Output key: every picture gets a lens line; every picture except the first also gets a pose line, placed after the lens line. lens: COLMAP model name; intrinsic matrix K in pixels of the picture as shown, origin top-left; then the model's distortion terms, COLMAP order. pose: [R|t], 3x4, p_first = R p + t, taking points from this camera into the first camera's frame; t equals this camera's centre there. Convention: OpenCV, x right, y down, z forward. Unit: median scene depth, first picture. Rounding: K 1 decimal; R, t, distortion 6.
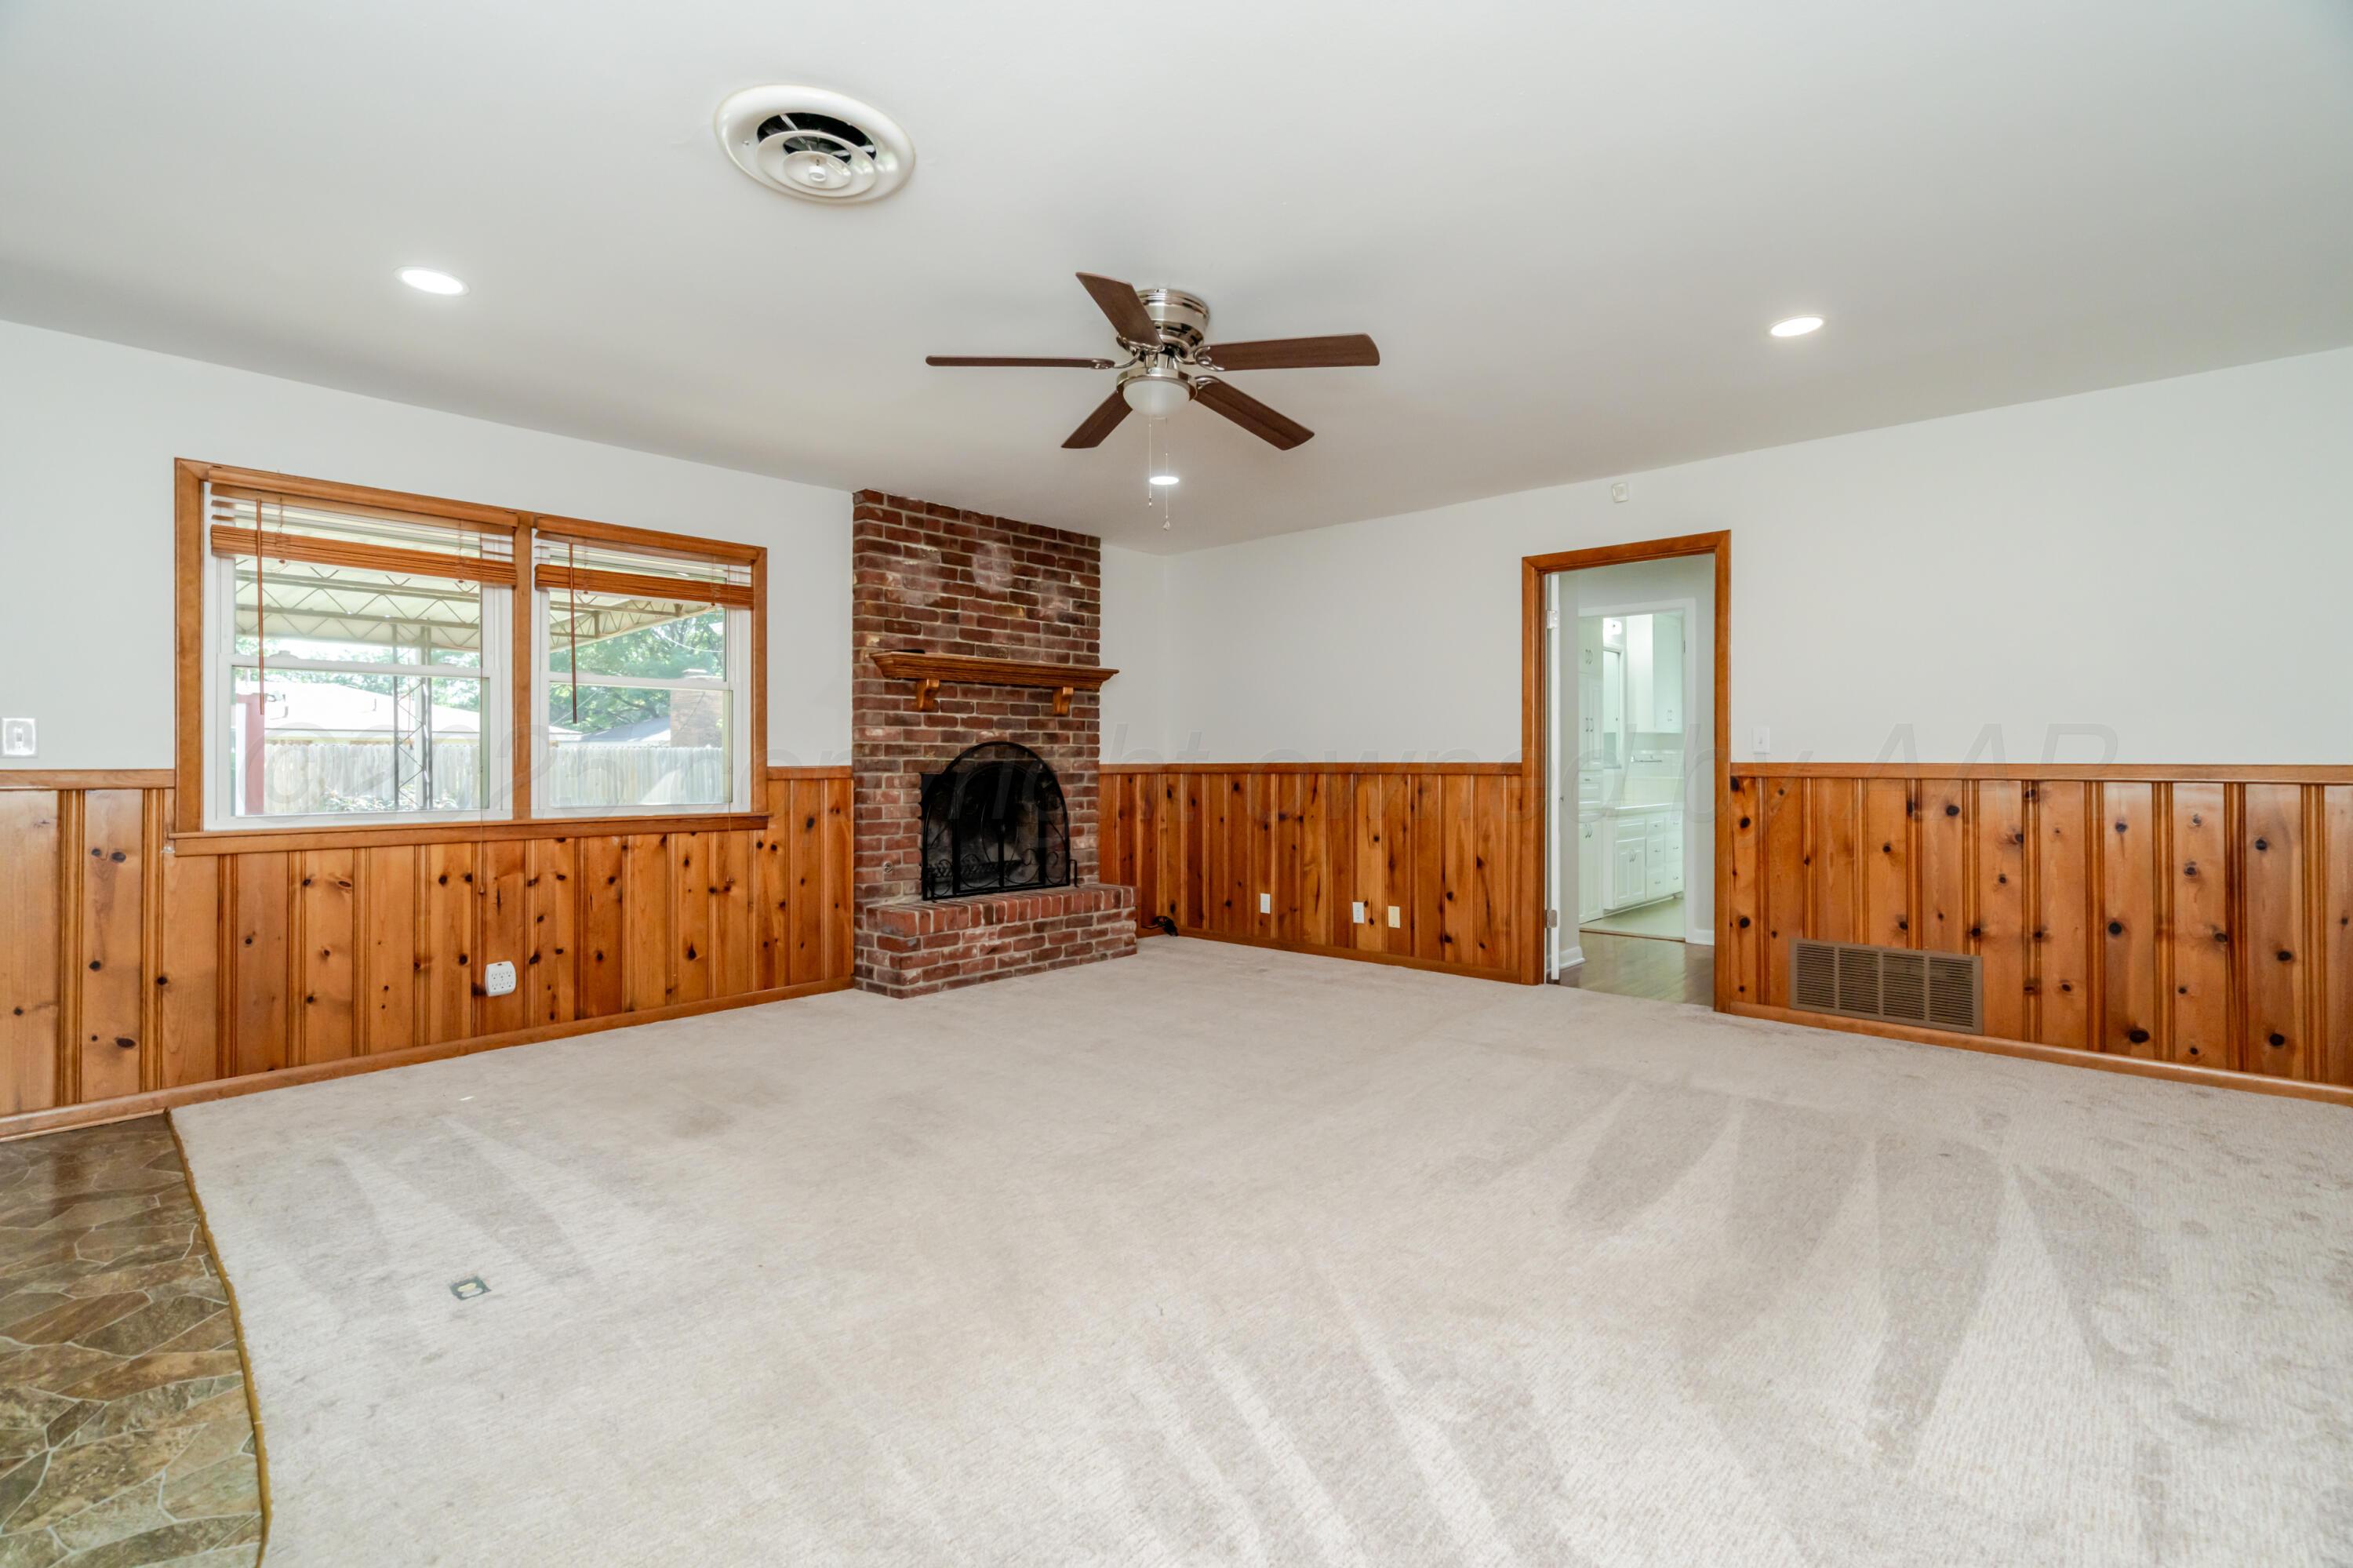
lens RADIAL K [[1077.9, 0, 1158.8], [0, 1077.9, 767.3], [0, 0, 1]] dist [-0.002043, 0.003794]
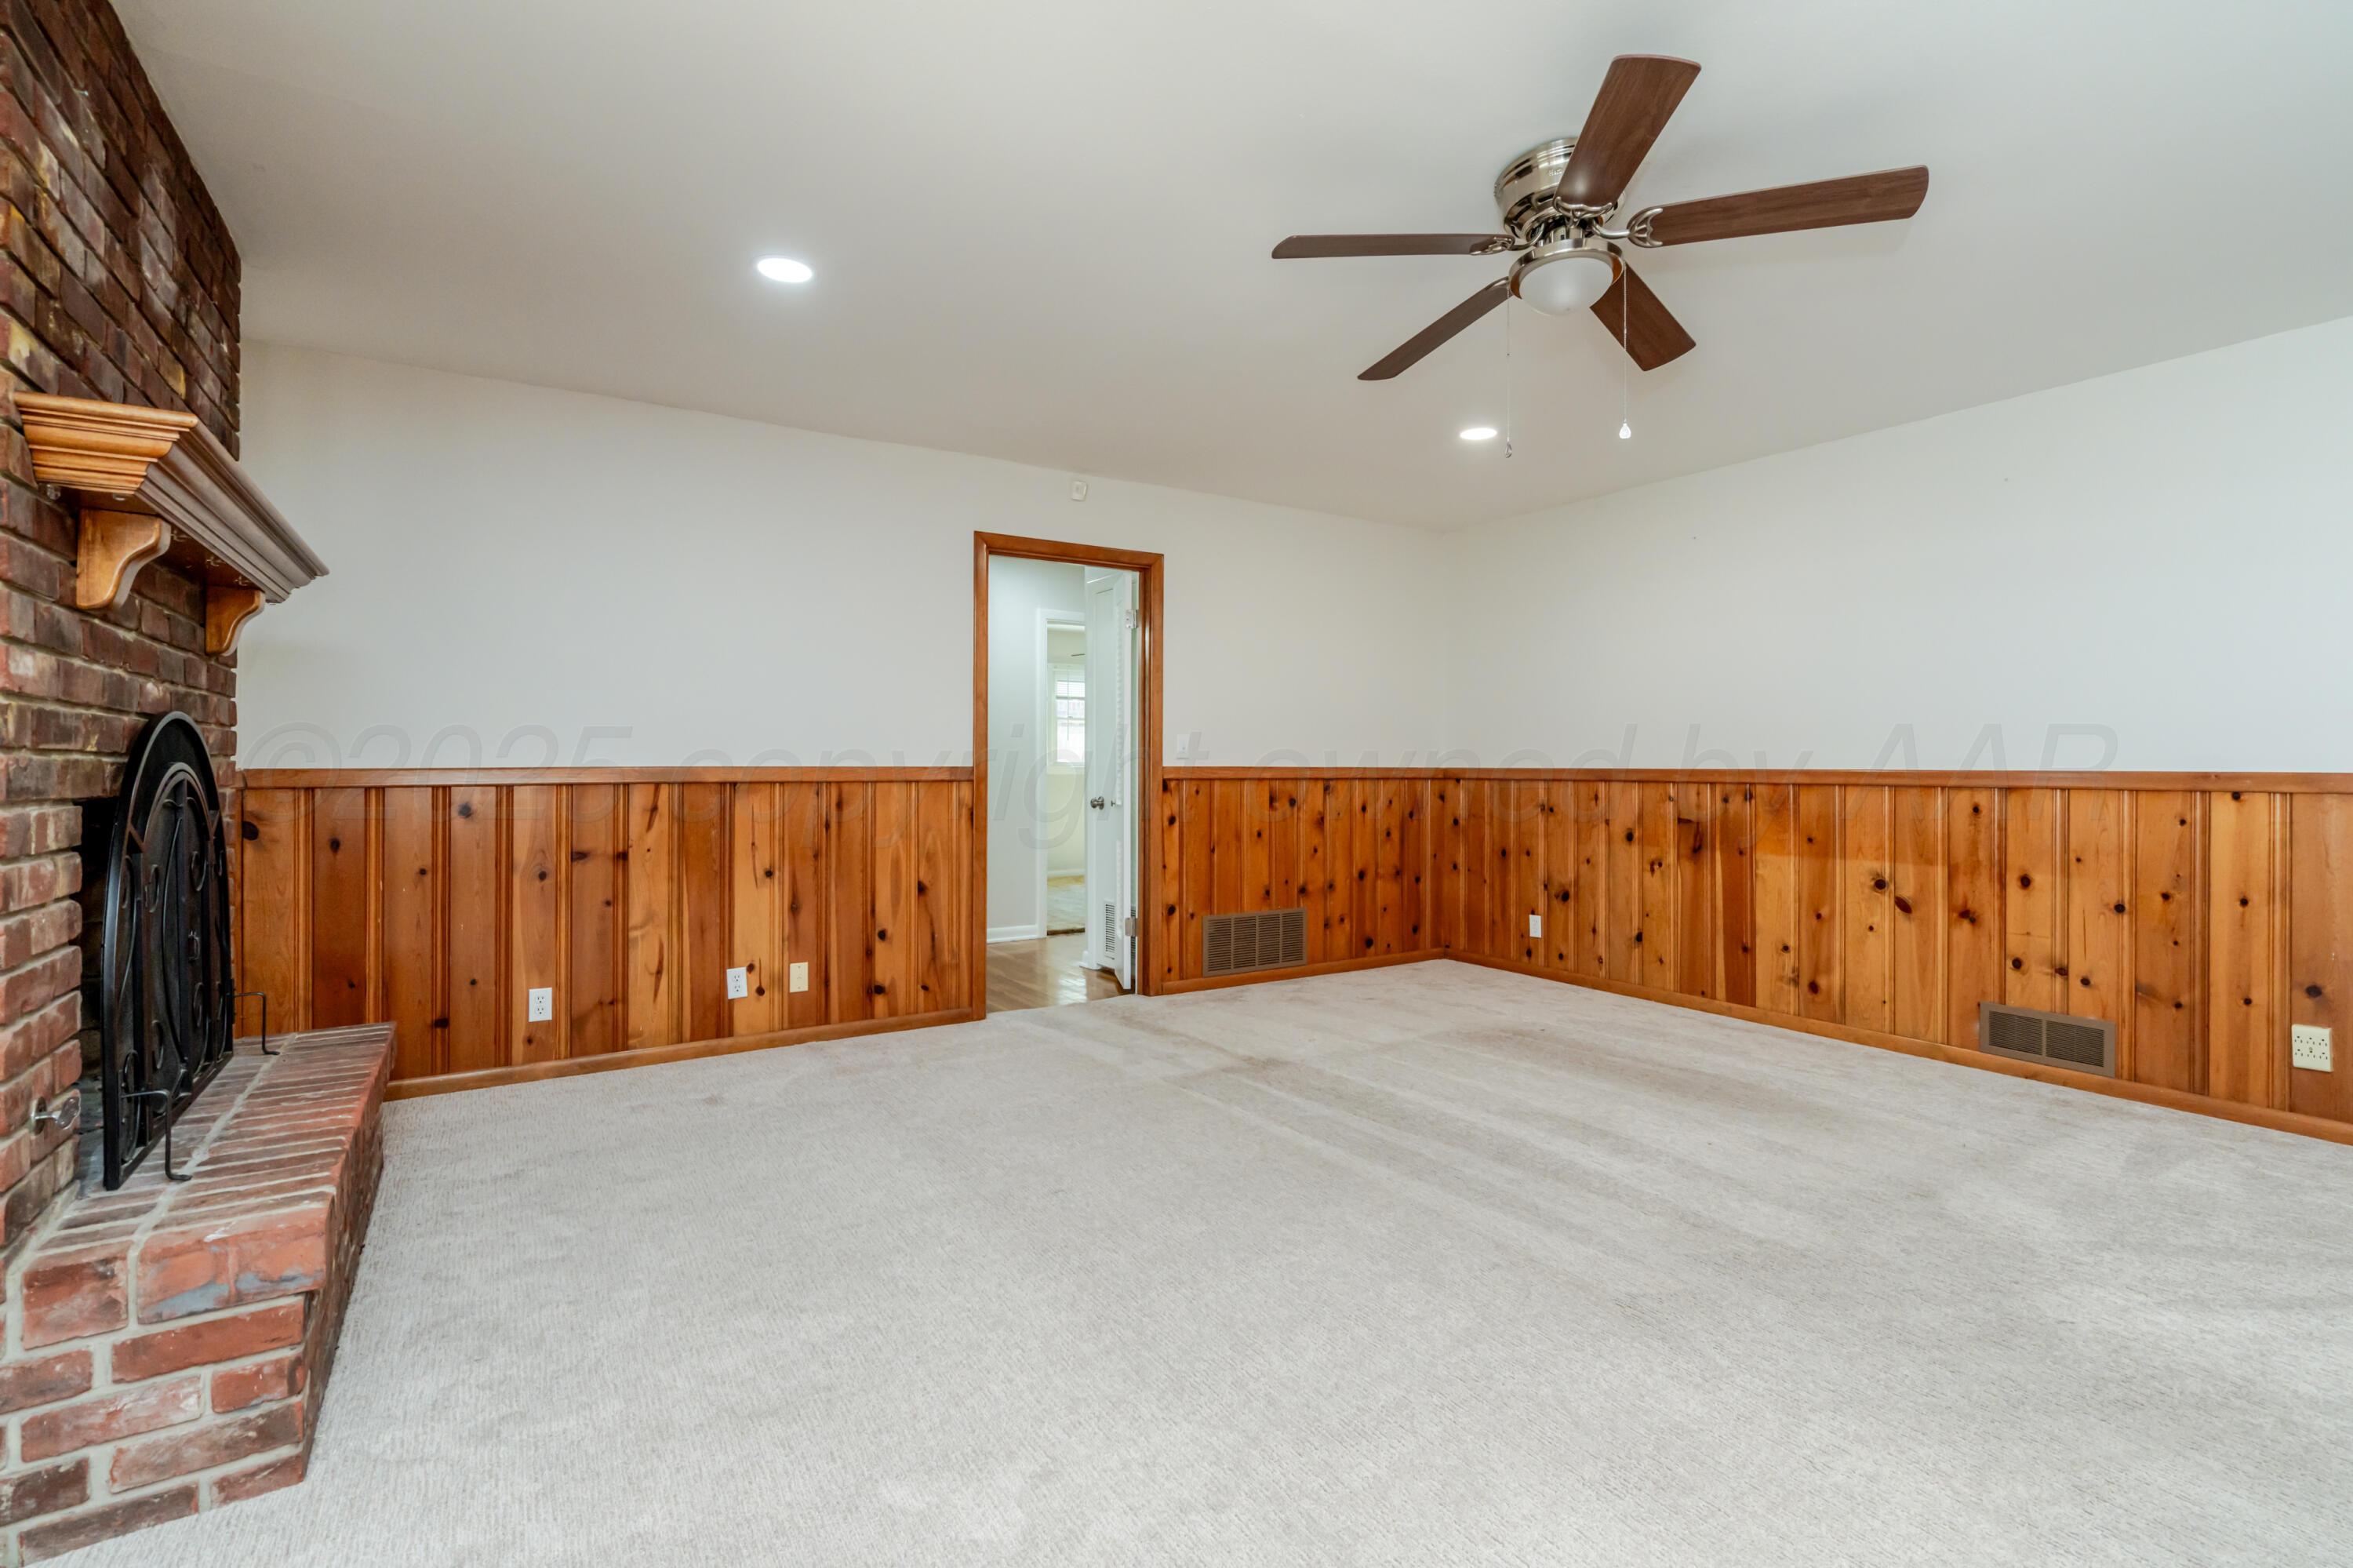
lens RADIAL K [[1077.9, 0, 1155.4], [0, 1077.9, 771.5], [0, 0, 1]] dist [-0.002043, 0.003794]
pose [[0.264645, -0.005461, 0.964330, -0.472899], [0.005293, 0.999977, 0.004210, -0.003509], [-0.964331, 0.003990, 0.264668, 0.636165]]
